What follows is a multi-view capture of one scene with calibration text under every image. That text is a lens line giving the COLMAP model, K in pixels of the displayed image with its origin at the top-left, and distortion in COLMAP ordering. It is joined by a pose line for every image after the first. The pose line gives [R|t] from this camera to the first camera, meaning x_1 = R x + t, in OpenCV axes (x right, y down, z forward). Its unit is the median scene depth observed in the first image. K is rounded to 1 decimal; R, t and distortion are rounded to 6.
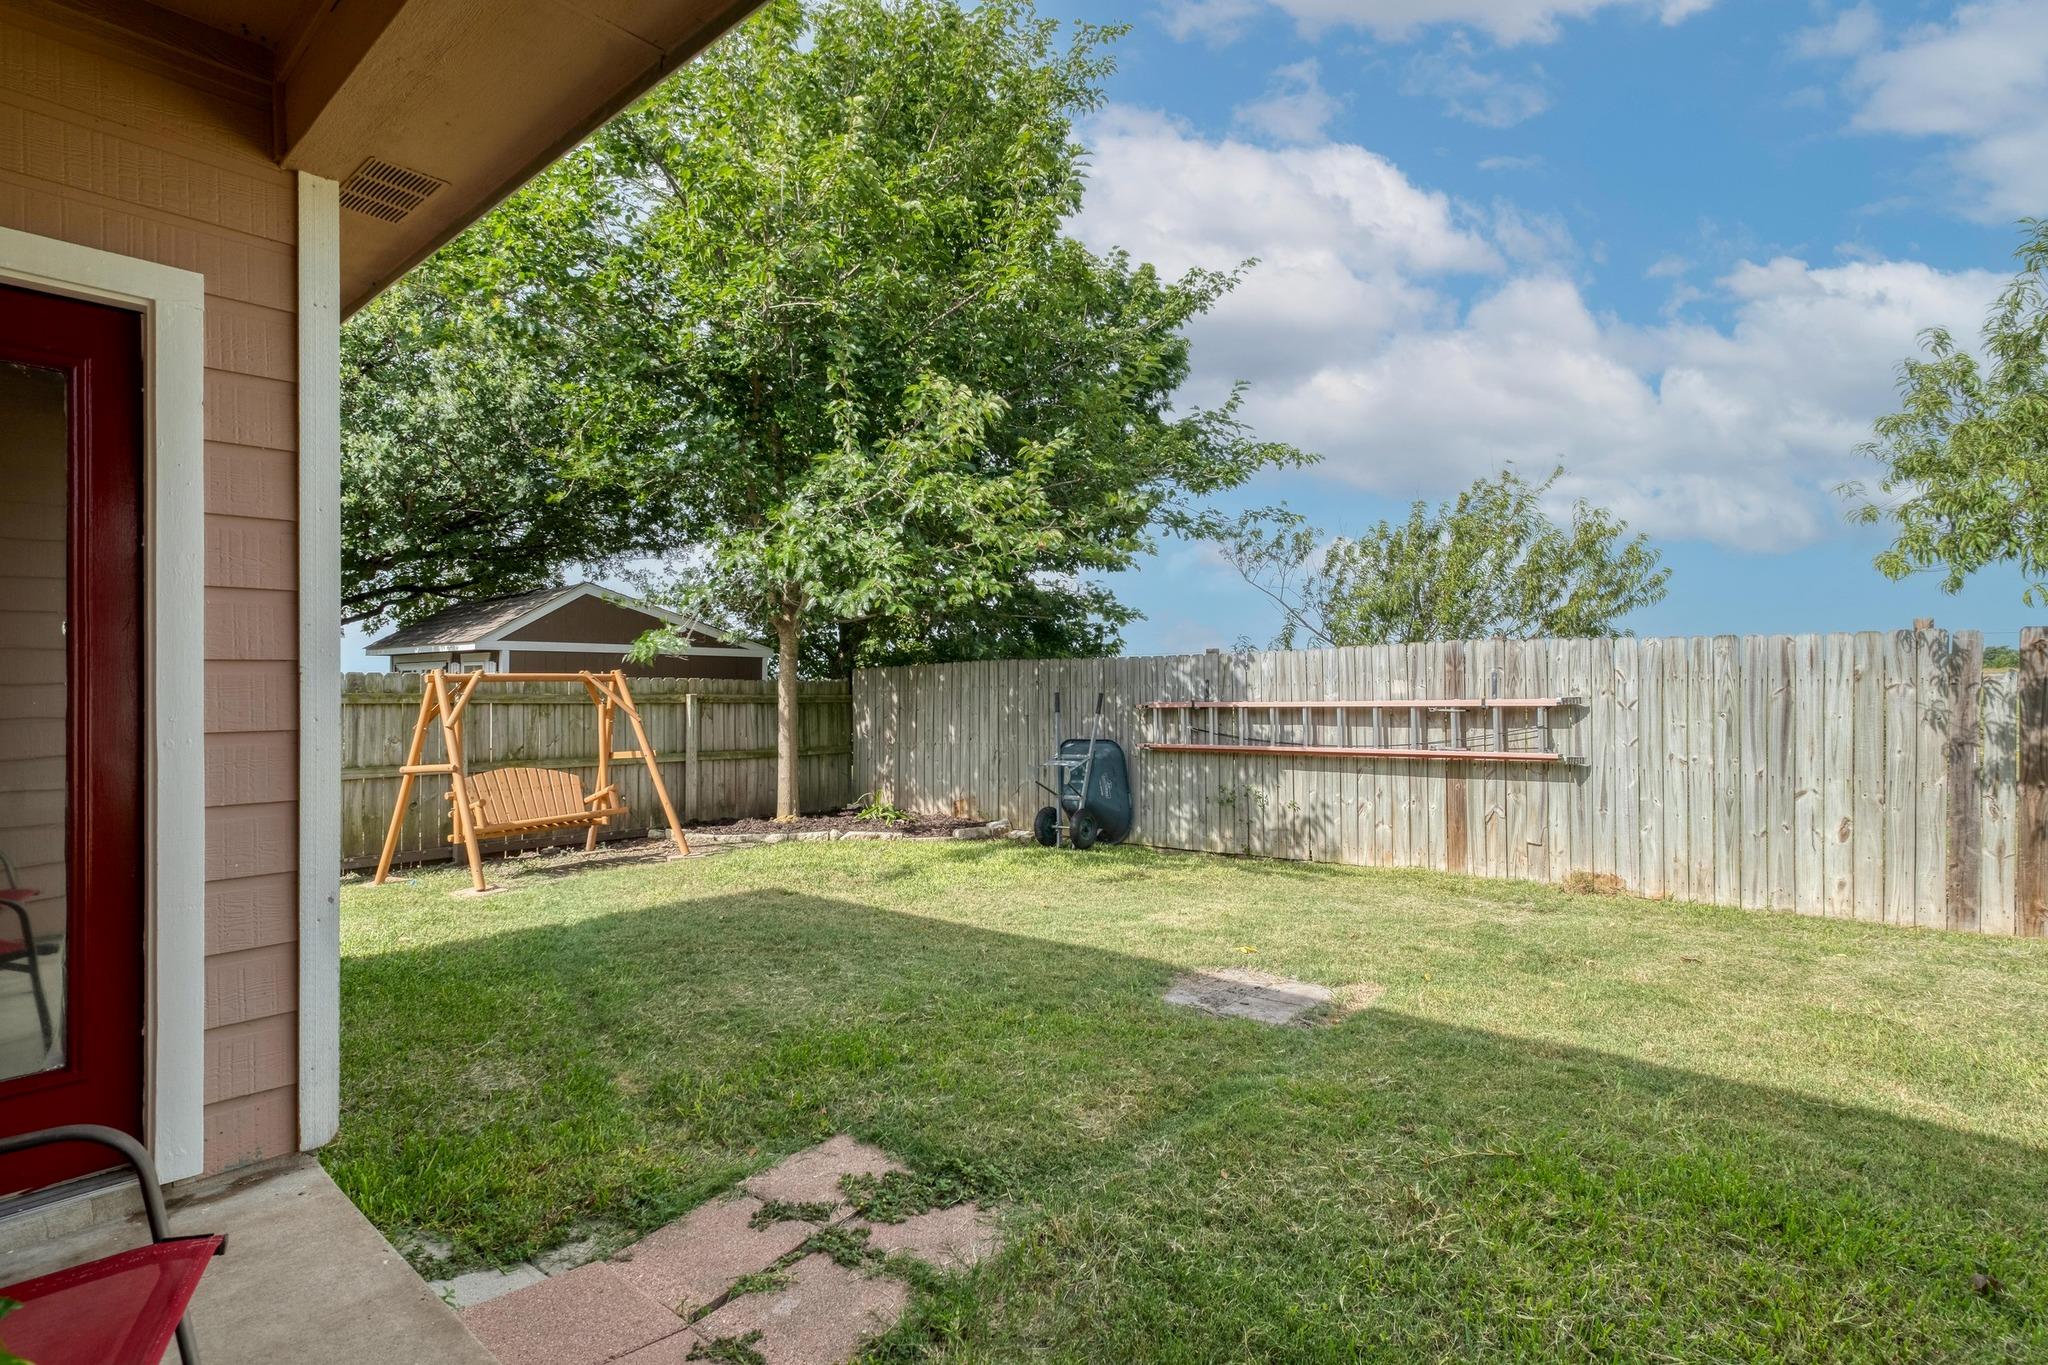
lens RADIAL K [[1010.4, 0, 1028.1], [0, 1010.4, 674.9], [0, 0, 1]] dist [0.003031, -0.000076]
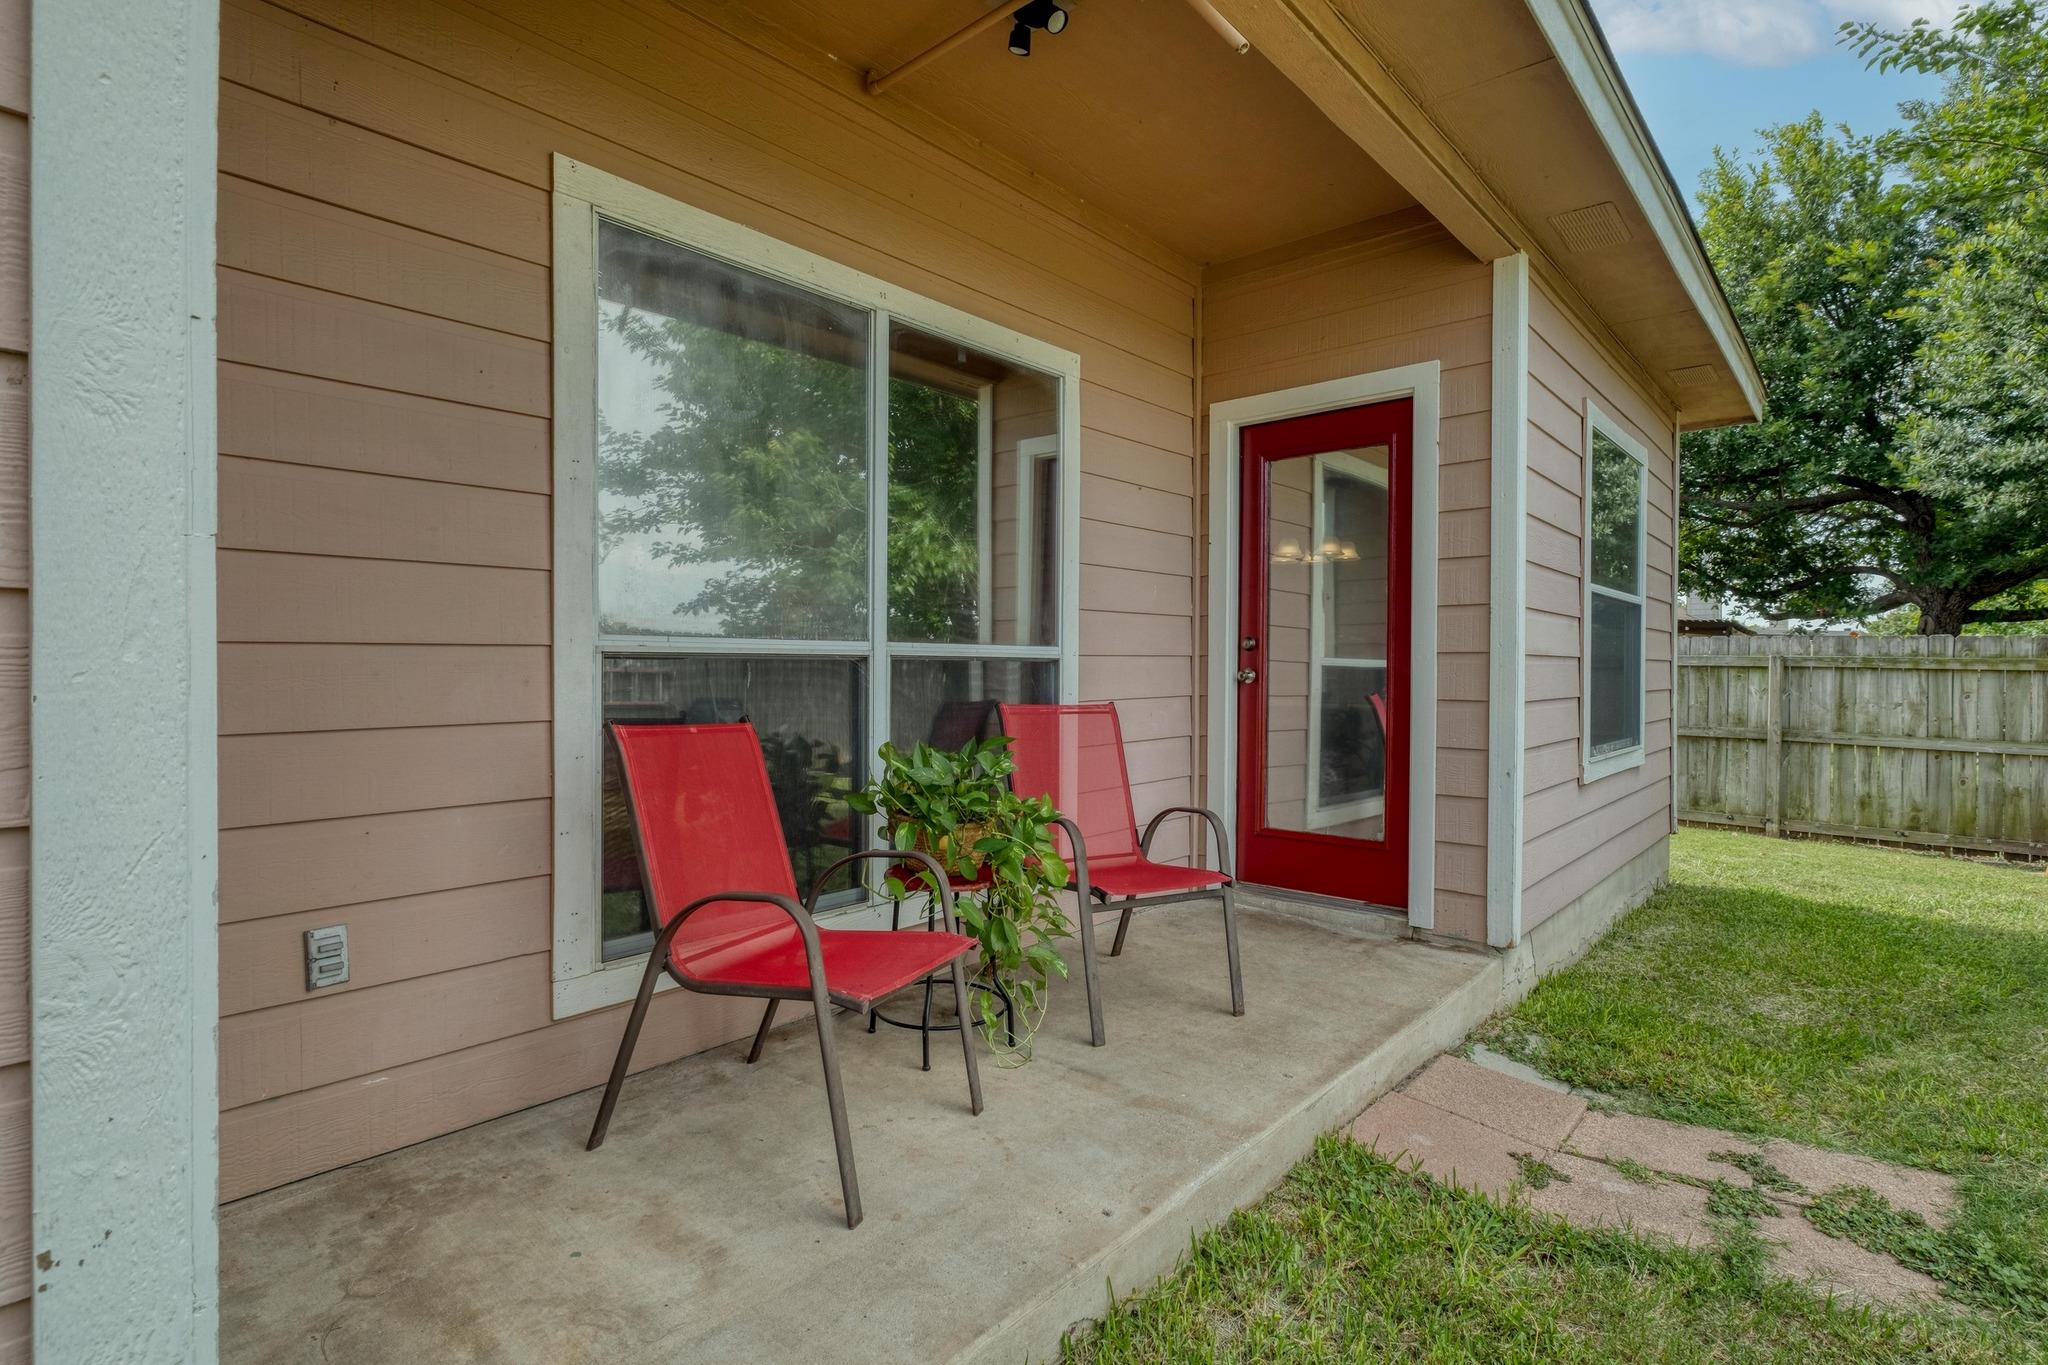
lens RADIAL K [[1010.4, 0, 1024.5], [0, 1010.4, 678.7], [0, 0, 1]] dist [0.003031, -0.000076]
pose [[-0.008582, 0.013552, -0.999871, 0.707496], [0.000367, 0.999908, 0.013549, 0.071302], [0.999963, -0.000251, -0.008586, 0.344819]]
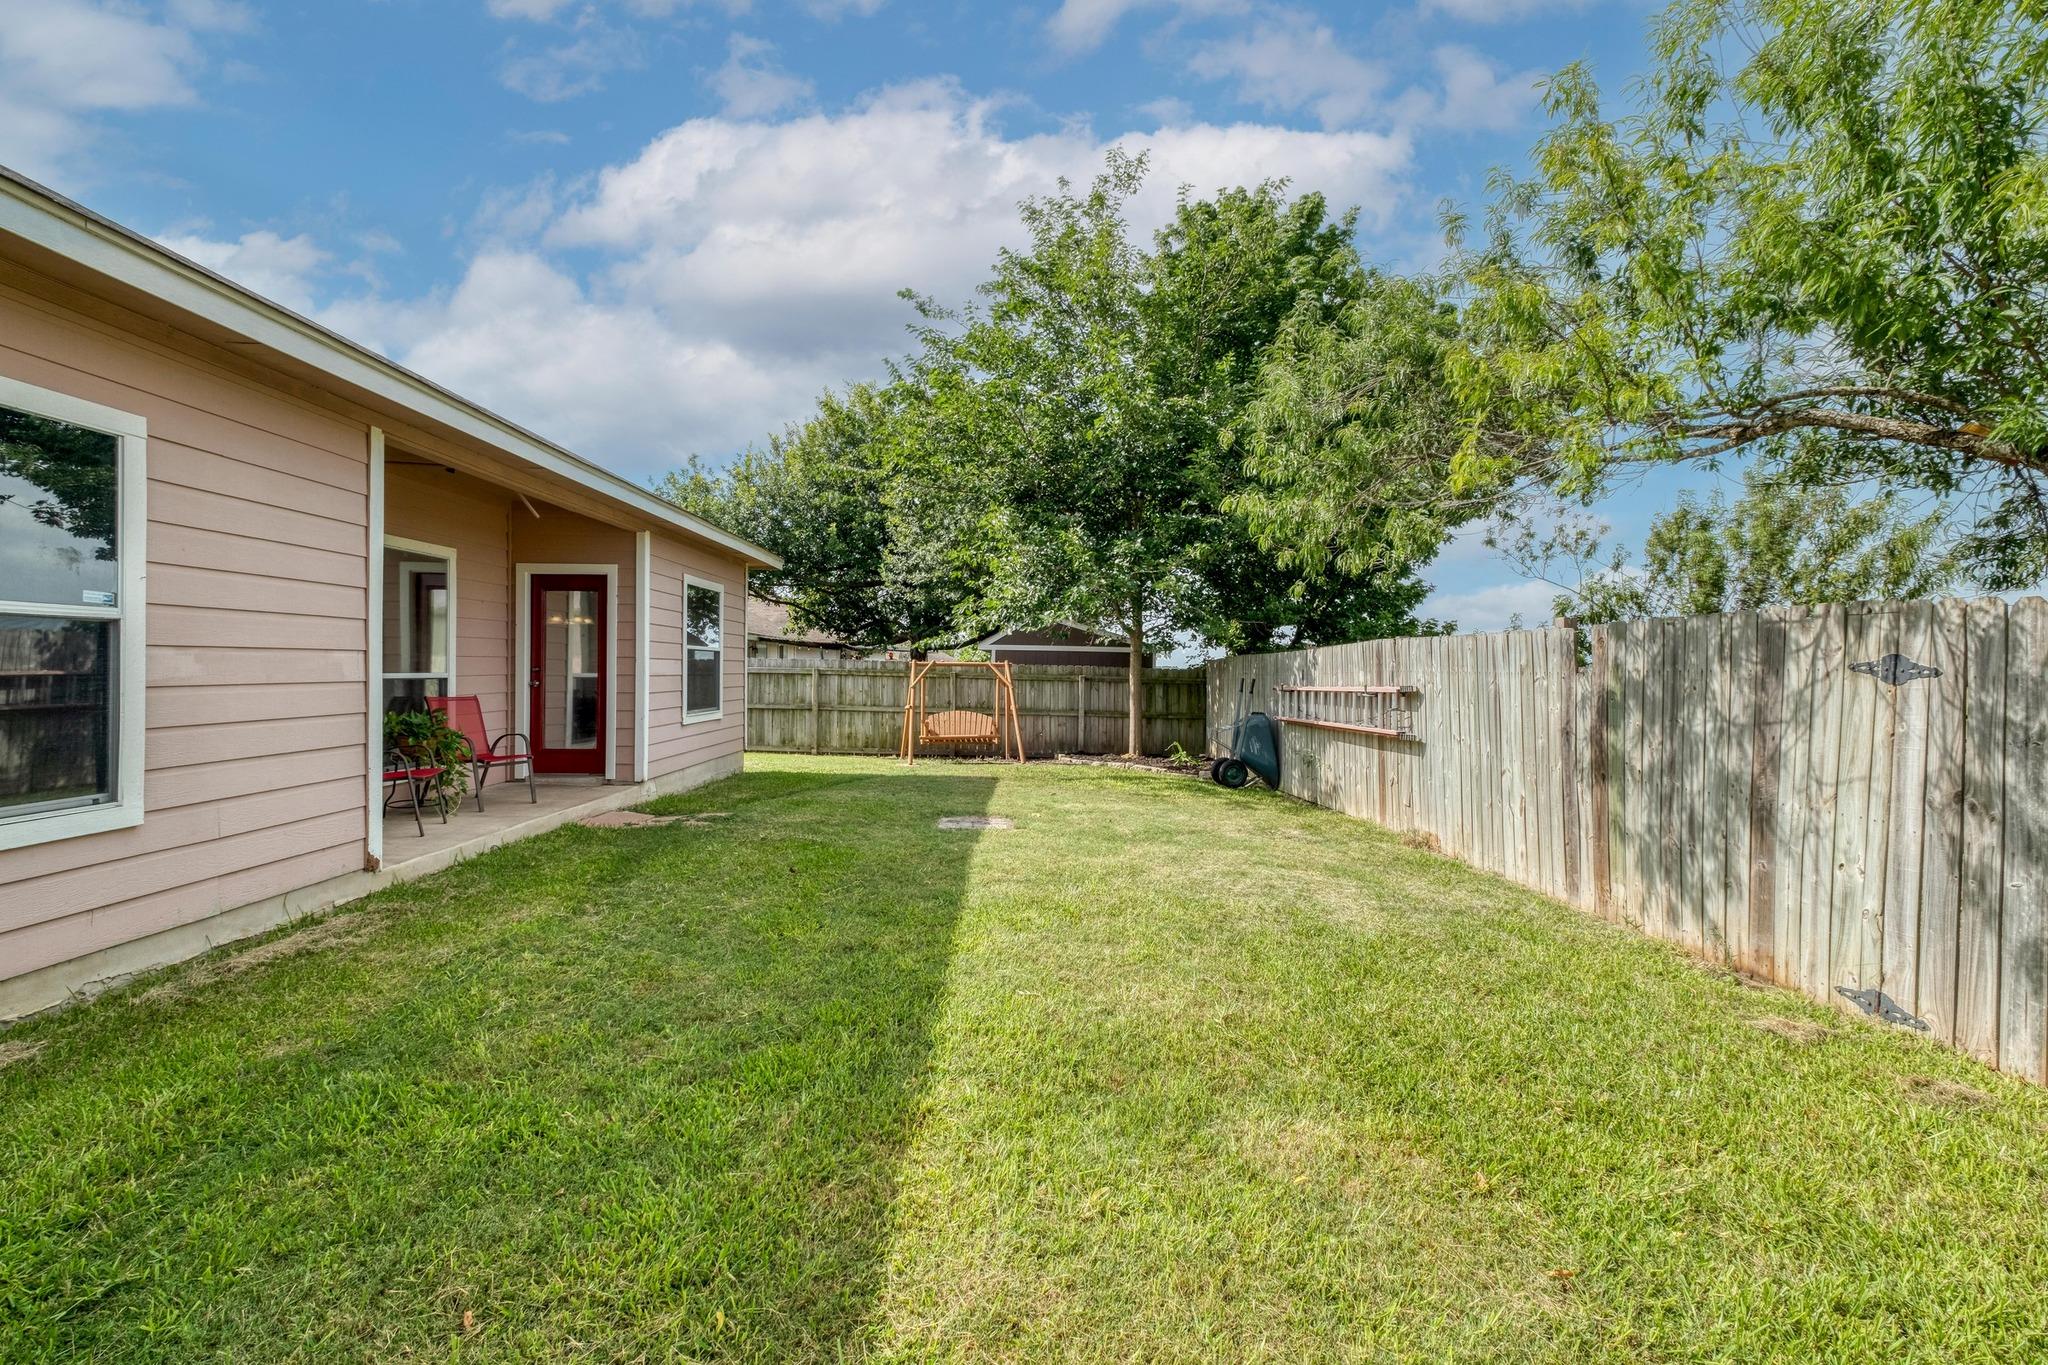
lens RADIAL K [[889.7, 0, 1026.1], [0, 889.7, 674.0], [0, 0, 1]] dist [0.006882, -0.002433]
pose [[0.663975, 0.013556, -0.747632, 2.810843], [-0.007027, 0.999905, 0.011890, -0.001186], [0.747722, -0.002641, 0.664007, -0.157366]]
